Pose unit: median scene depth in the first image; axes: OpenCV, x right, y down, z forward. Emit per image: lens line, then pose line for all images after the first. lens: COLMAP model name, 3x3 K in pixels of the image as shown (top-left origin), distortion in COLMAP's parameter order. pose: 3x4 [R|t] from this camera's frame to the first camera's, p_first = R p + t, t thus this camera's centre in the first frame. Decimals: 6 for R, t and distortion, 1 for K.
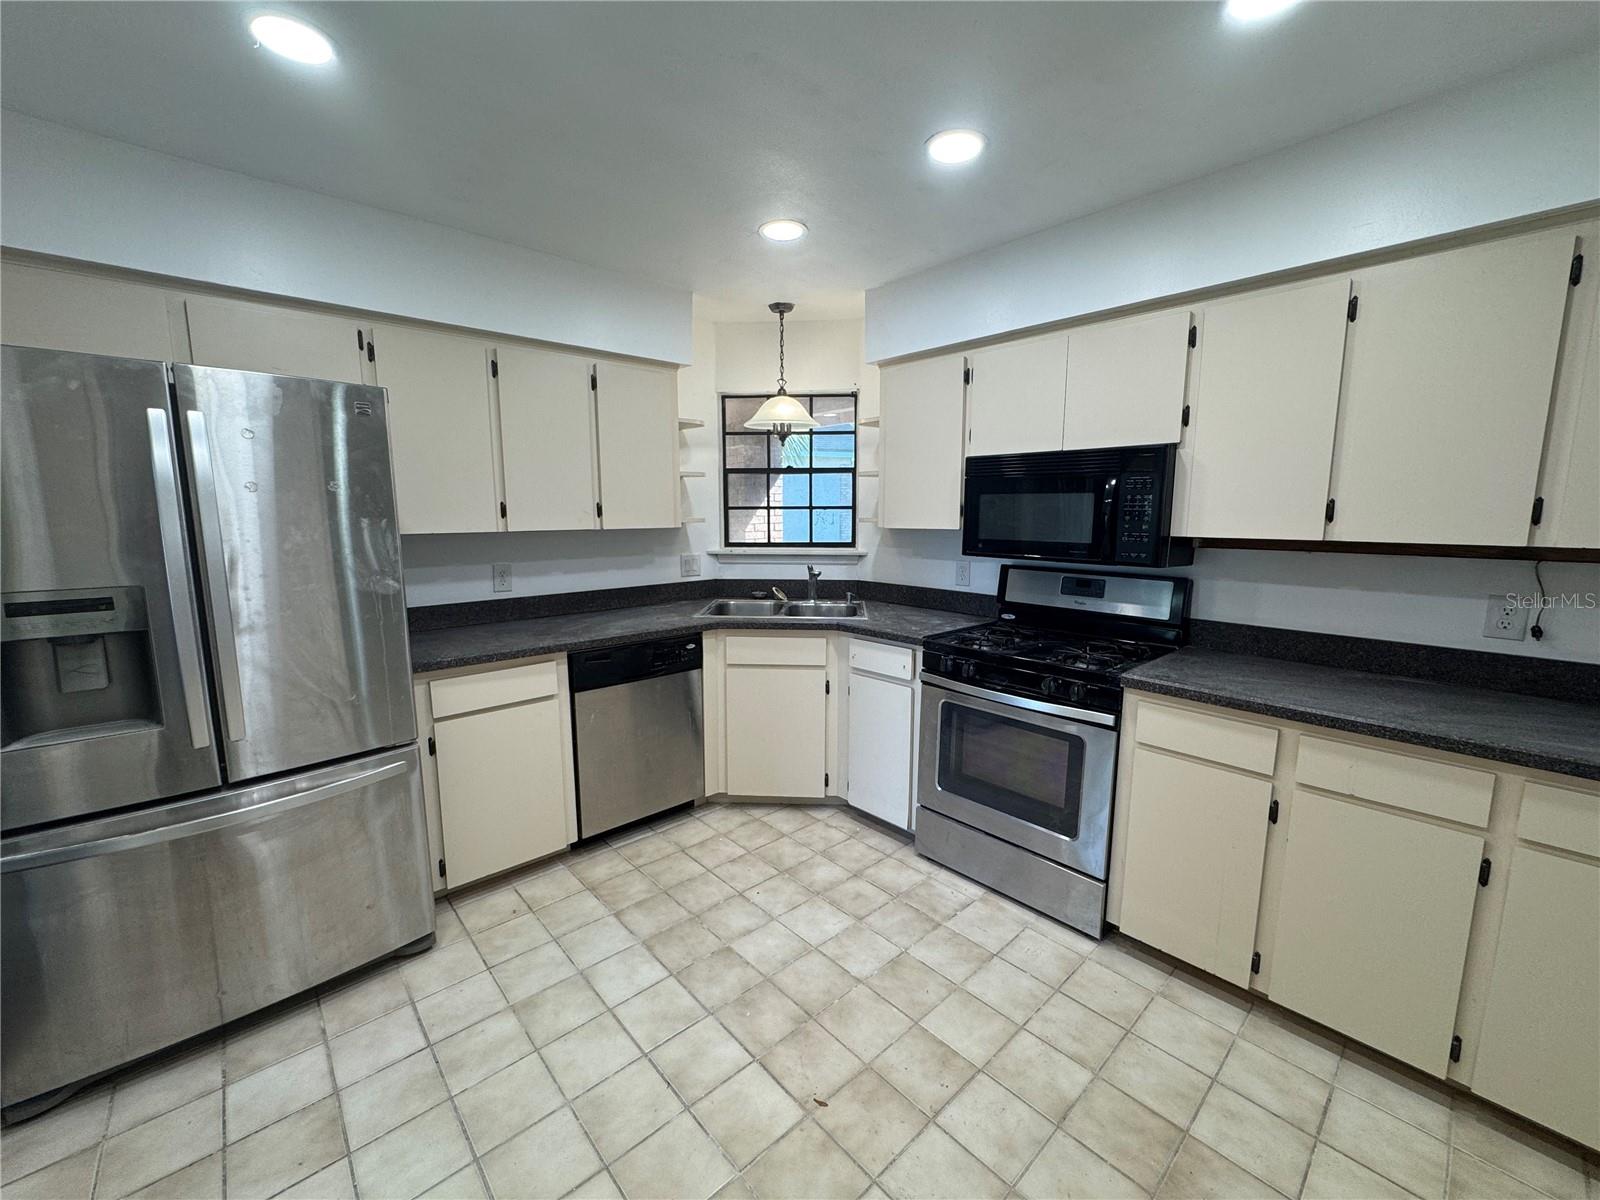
lens RADIAL K [[634.0, 0, 801.3], [0, 634.0, 601.6], [0, 0, 1]] dist [-0.002816, -0.000305]
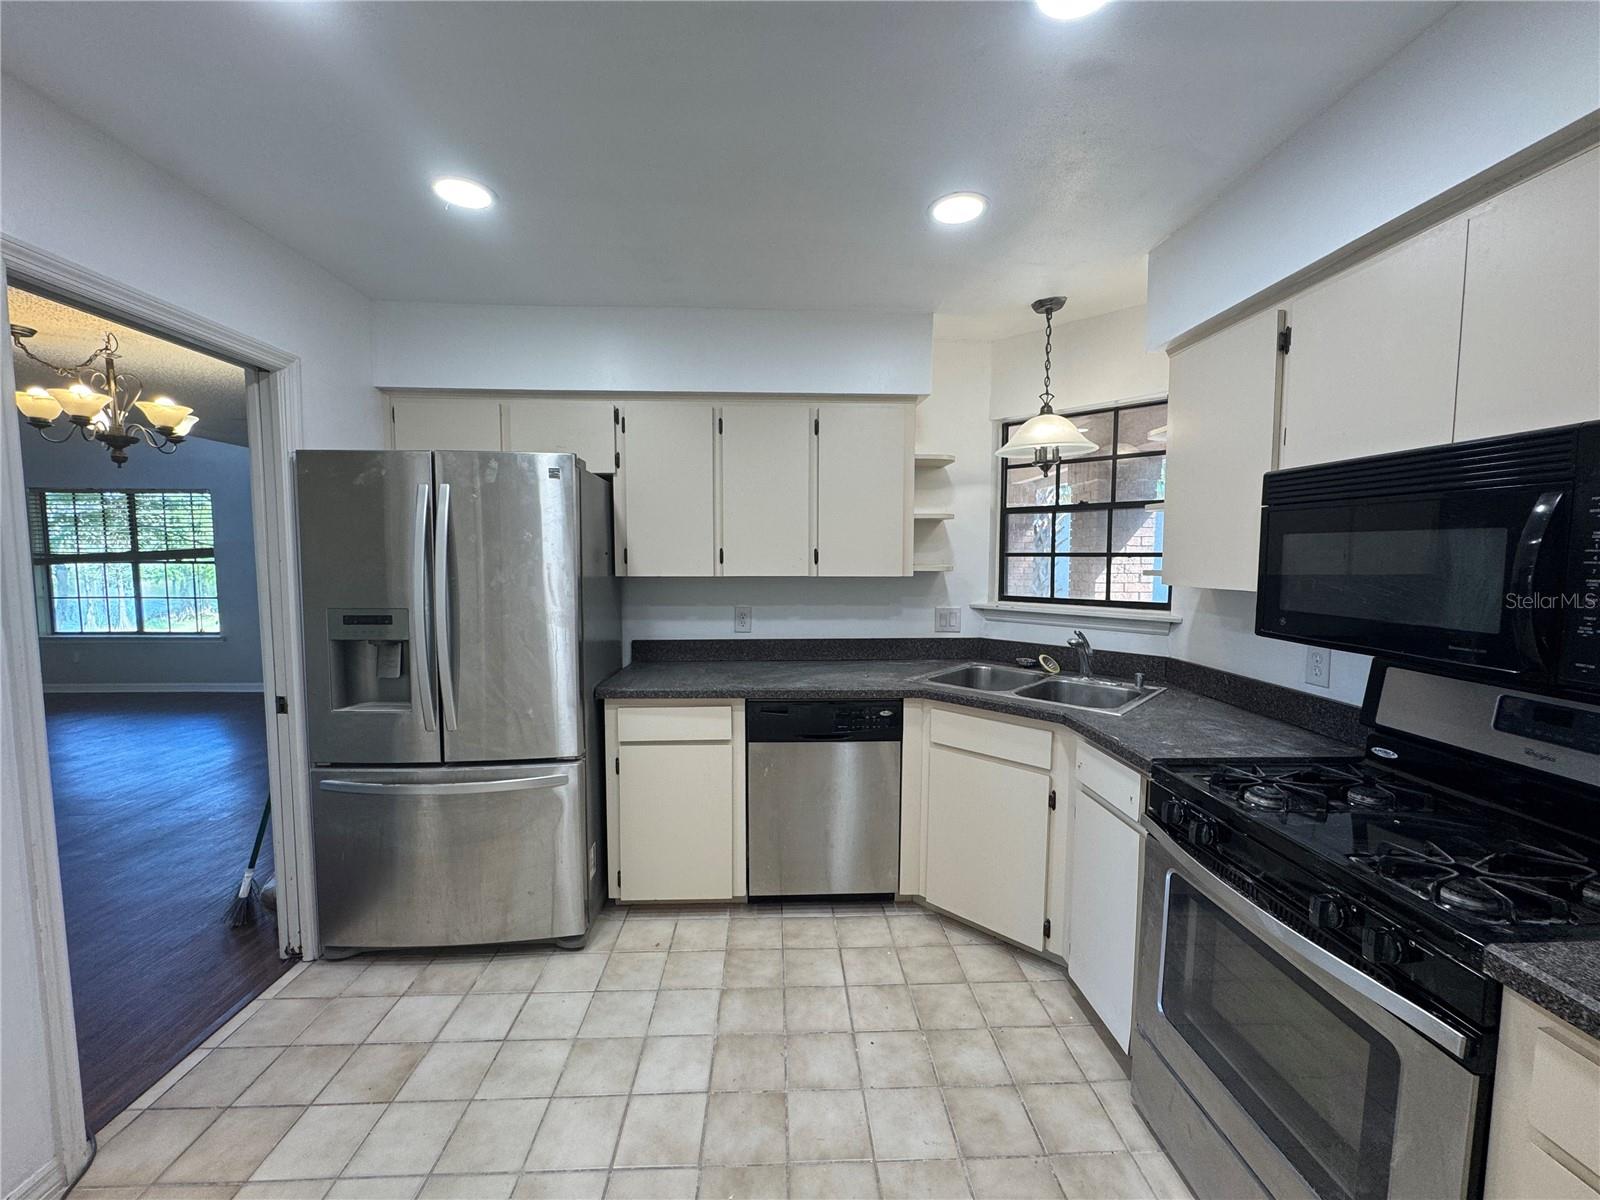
lens RADIAL K [[634.0, 0, 797.6], [0, 634.0, 602.4], [0, 0, 1]] dist [-0.002816, -0.000305]
pose [[0.769400, 0.051730, -0.636670, 0.303771], [-0.095535, 0.994824, -0.034623, -0.042508], [0.631583, 0.087463, 0.770359, 0.266523]]
